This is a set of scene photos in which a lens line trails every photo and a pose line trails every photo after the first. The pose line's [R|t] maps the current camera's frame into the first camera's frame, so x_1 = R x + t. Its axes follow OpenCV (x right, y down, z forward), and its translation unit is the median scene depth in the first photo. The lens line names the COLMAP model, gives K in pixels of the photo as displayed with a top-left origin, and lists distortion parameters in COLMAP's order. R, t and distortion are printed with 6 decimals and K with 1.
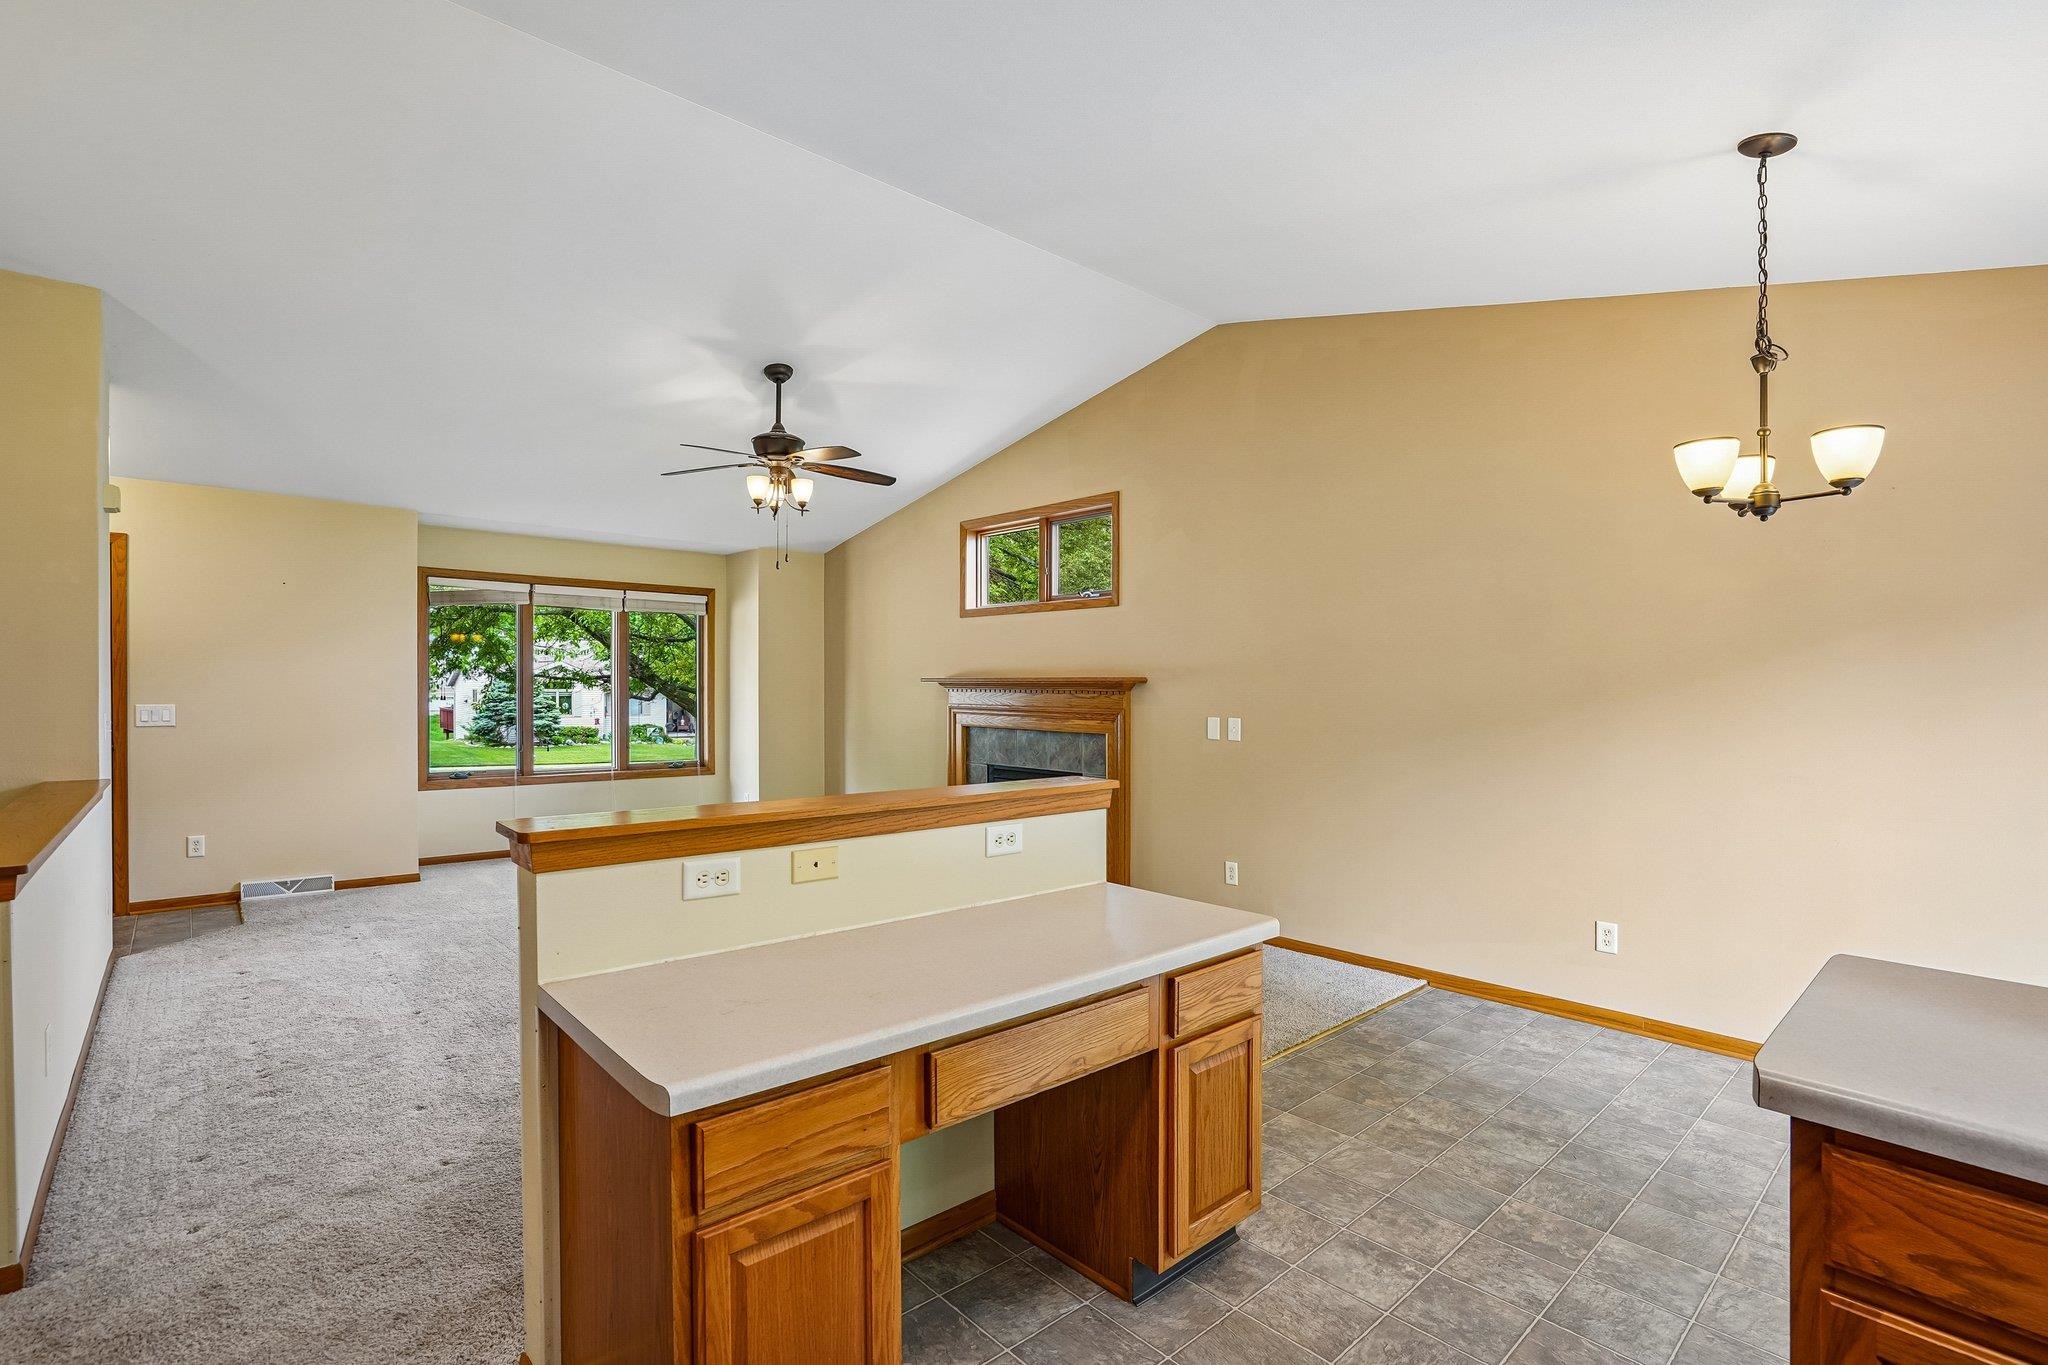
lens RADIAL K [[950.7, 0, 1021.0], [0, 950.7, 681.0], [0, 0, 1]] dist [-0.072772, 0.032130]
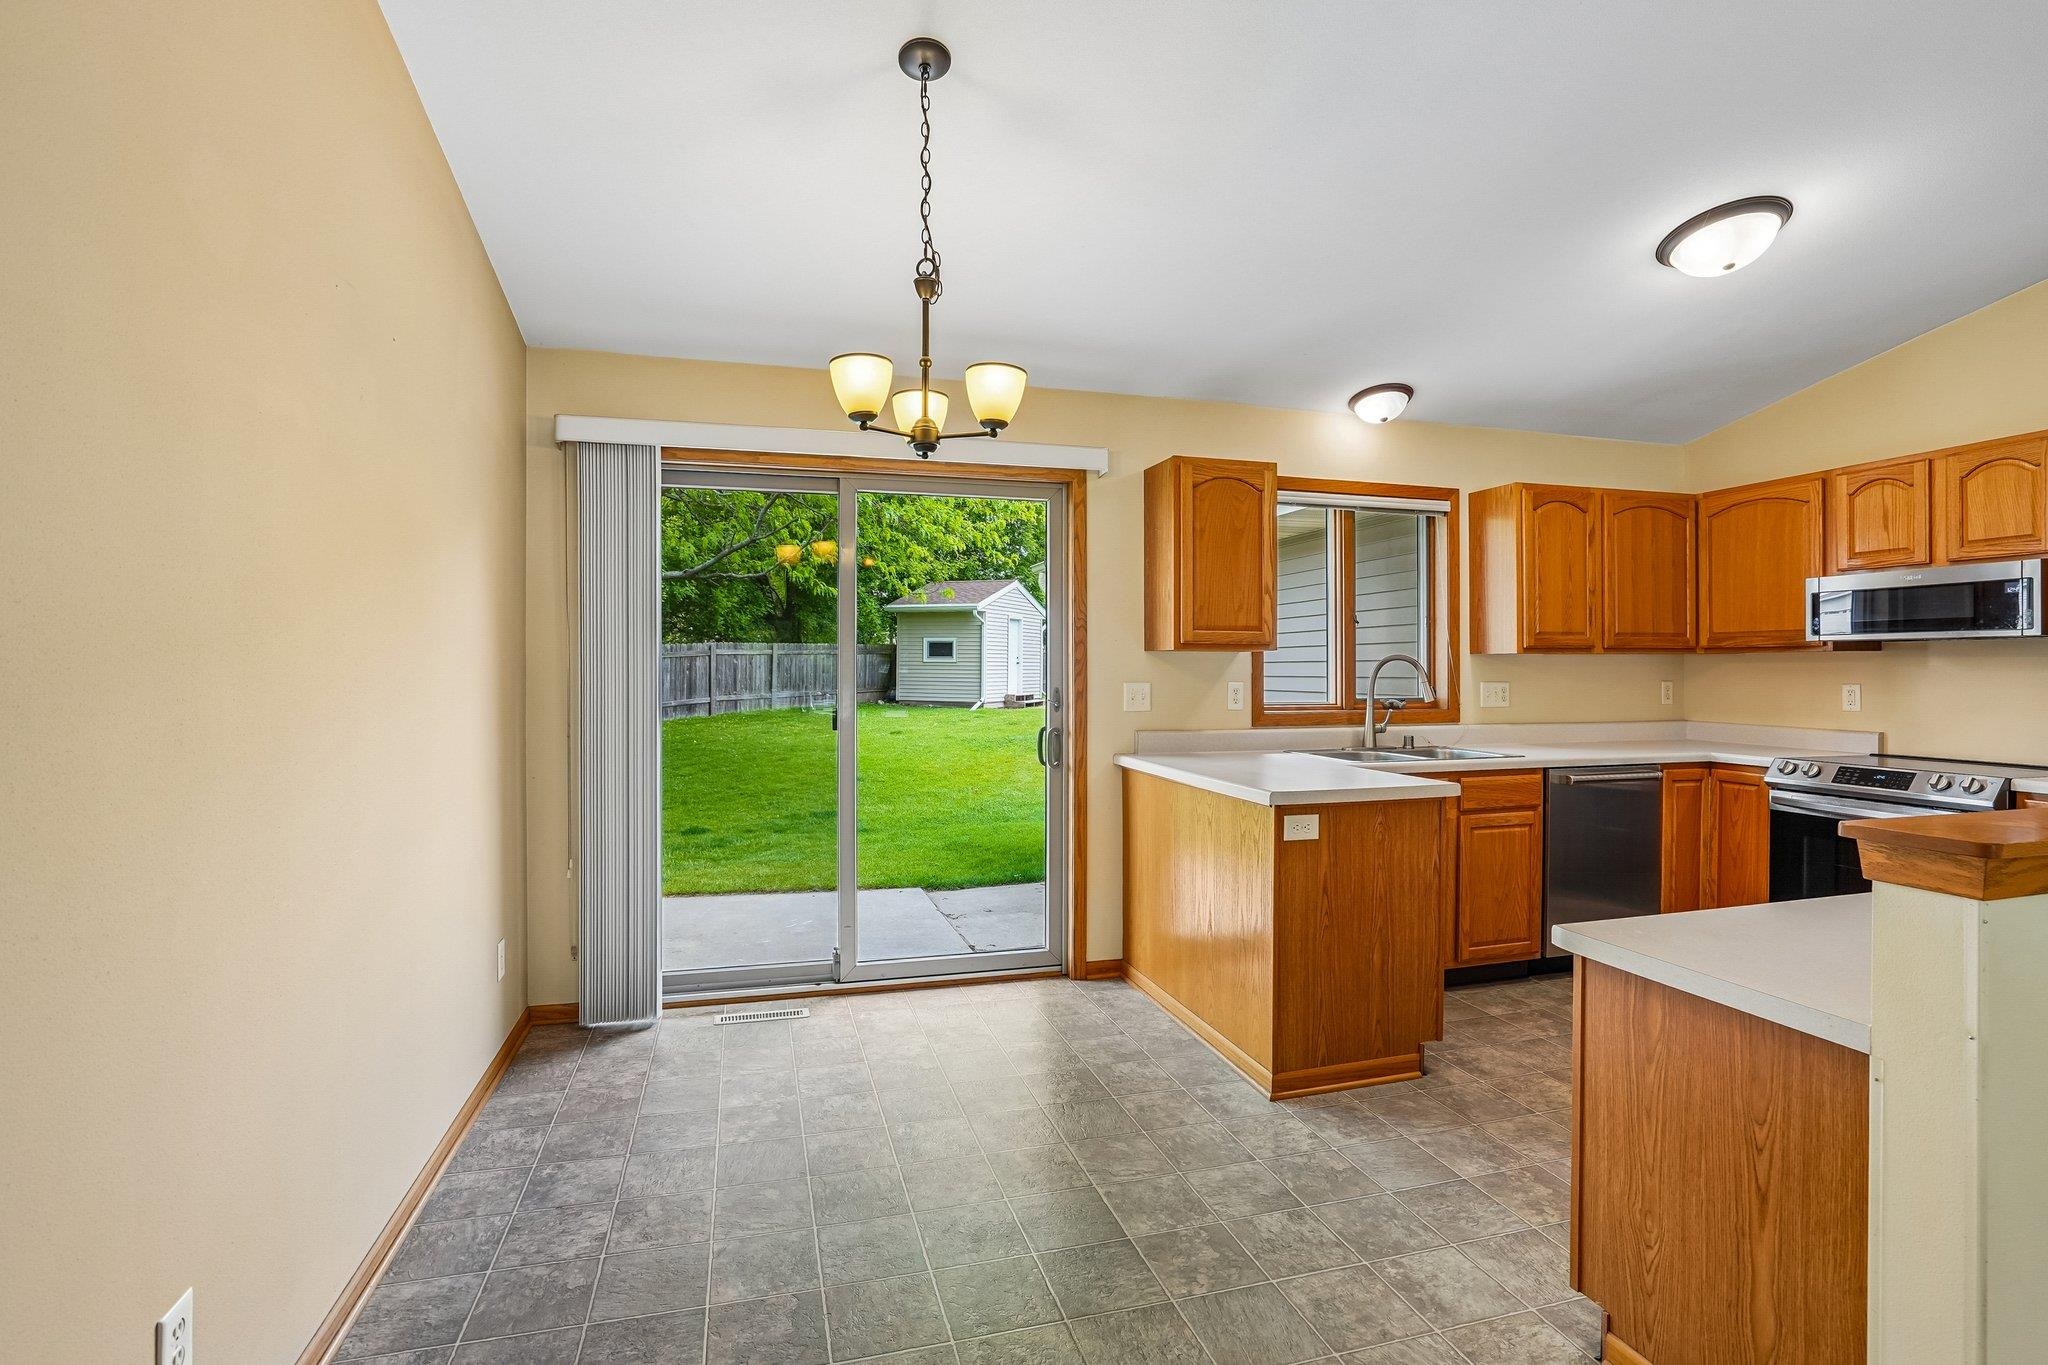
lens RADIAL K [[968.0, 0, 1020.7], [0, 968.0, 668.8], [0, 0, 1]] dist [-0.052760, 0.023270]
pose [[-0.897849, -0.010452, 0.440180, 0.135004], [-0.010224, 0.999944, 0.002891, 0.012574], [-0.440185, -0.001905, -0.897905, 0.792199]]
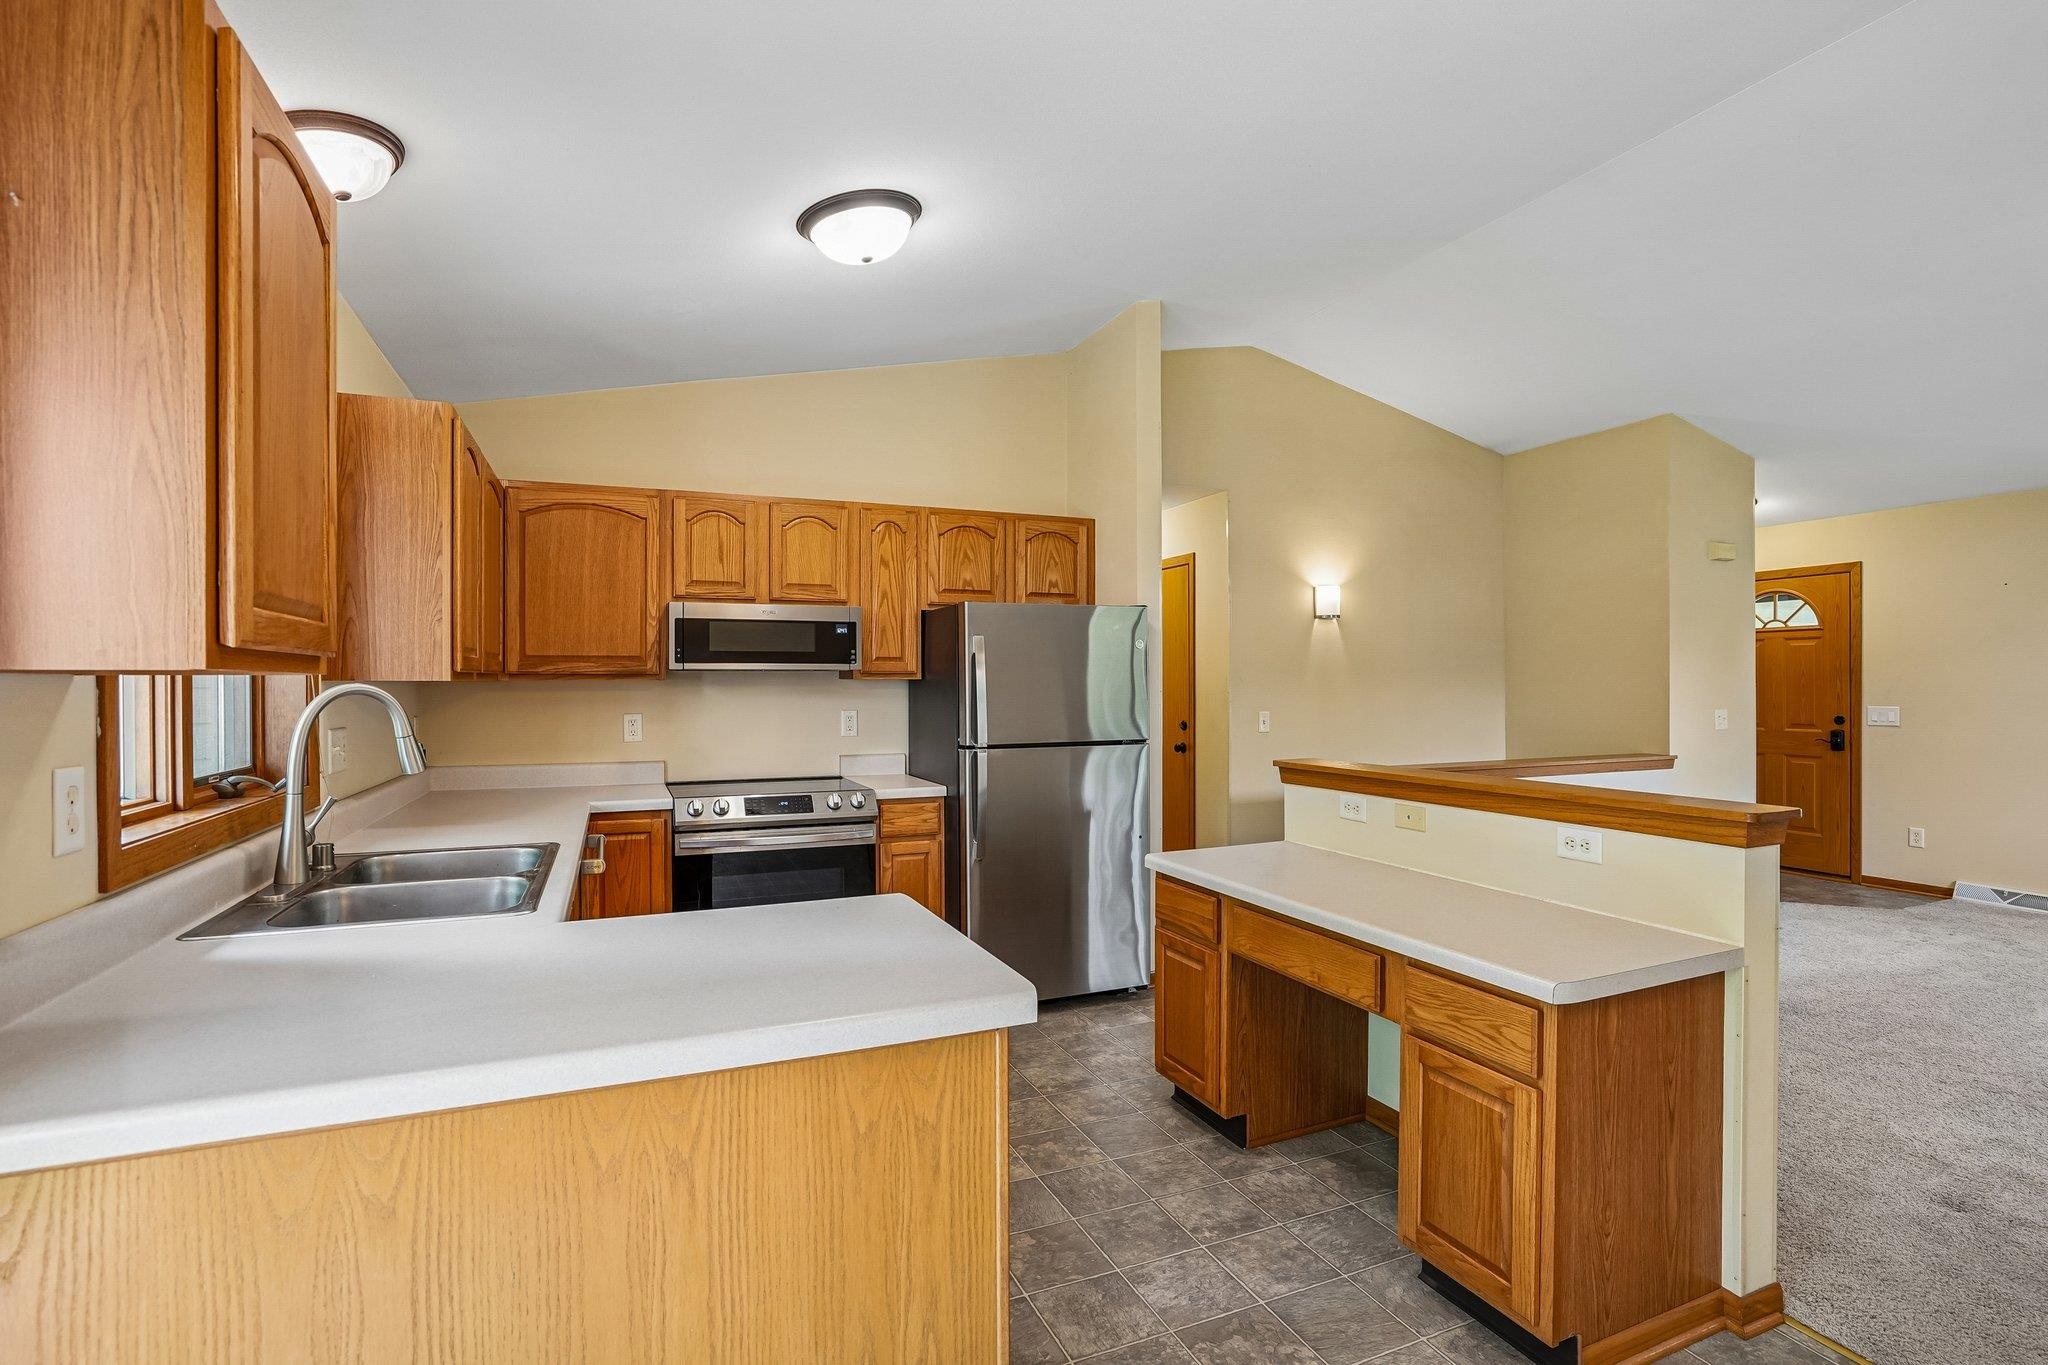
lens RADIAL K [[950.7, 0, 1021.0], [0, 950.7, 681.0], [0, 0, 1]] dist [-0.072772, 0.032130]
pose [[-0.326420, -0.010516, -0.945166, 0.462252], [0.003172, 0.999920, -0.012221, 0.004854], [0.945220, -0.006987, -0.326360, 0.339253]]
